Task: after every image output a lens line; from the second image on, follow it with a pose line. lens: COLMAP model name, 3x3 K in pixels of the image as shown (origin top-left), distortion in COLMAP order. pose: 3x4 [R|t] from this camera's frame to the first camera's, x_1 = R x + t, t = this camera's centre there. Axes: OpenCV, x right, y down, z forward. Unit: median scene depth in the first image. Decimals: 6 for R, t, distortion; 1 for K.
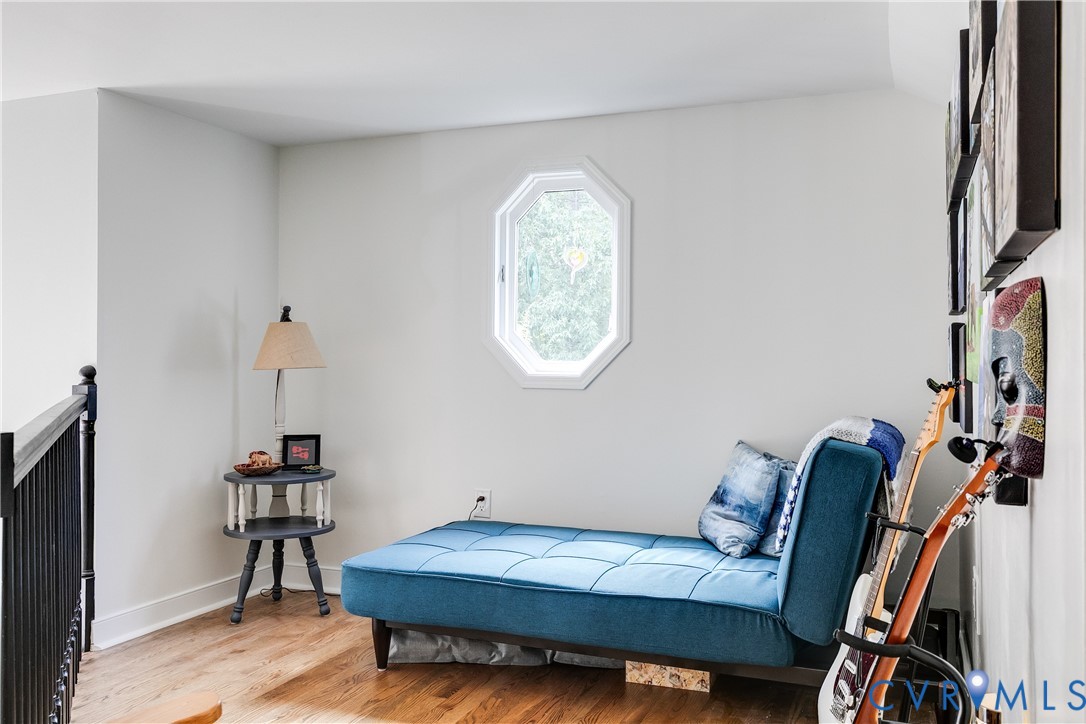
lens RADIAL K [[924.2, 0, 543.6], [0, 924.2, 359.8], [0, 0, 1]] dist [-0.011646, -0.006166]
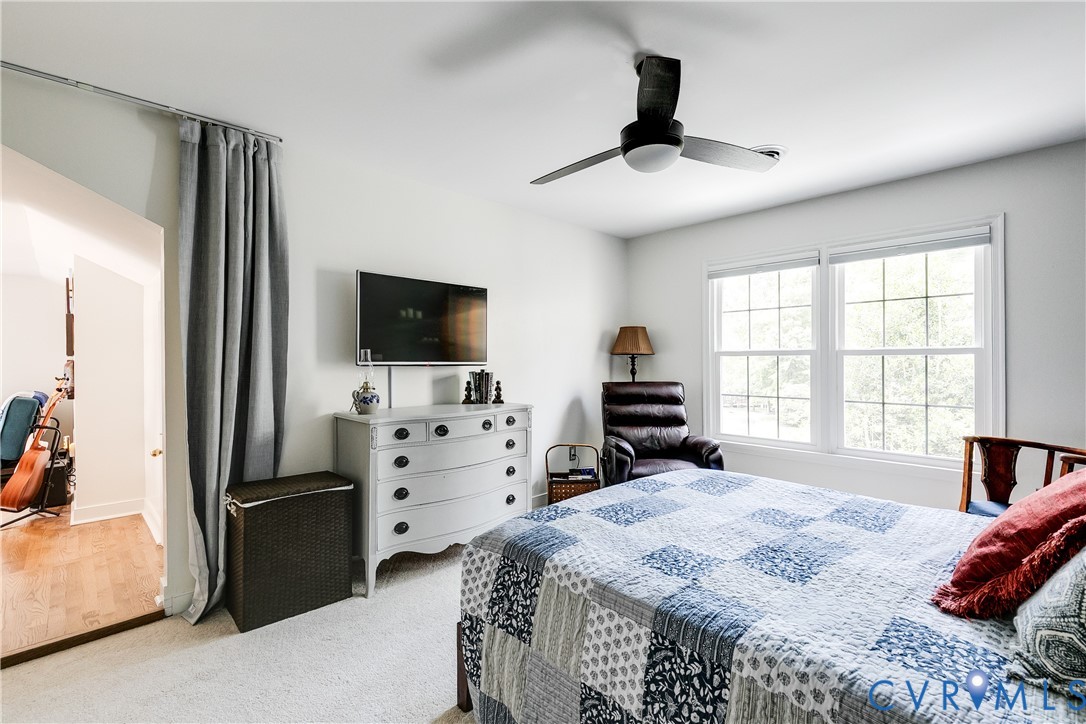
lens RADIAL K [[494.4, 0, 541.5], [0, 494.4, 358.6], [0, 0, 1]] dist [0.010799, -0.001155]
pose [[0.416954, 0.004077, 0.908919, -0.618269], [0.004905, 0.999965, -0.006735, -0.032602], [-0.908914, 0.007267, 0.416919, -1.682399]]
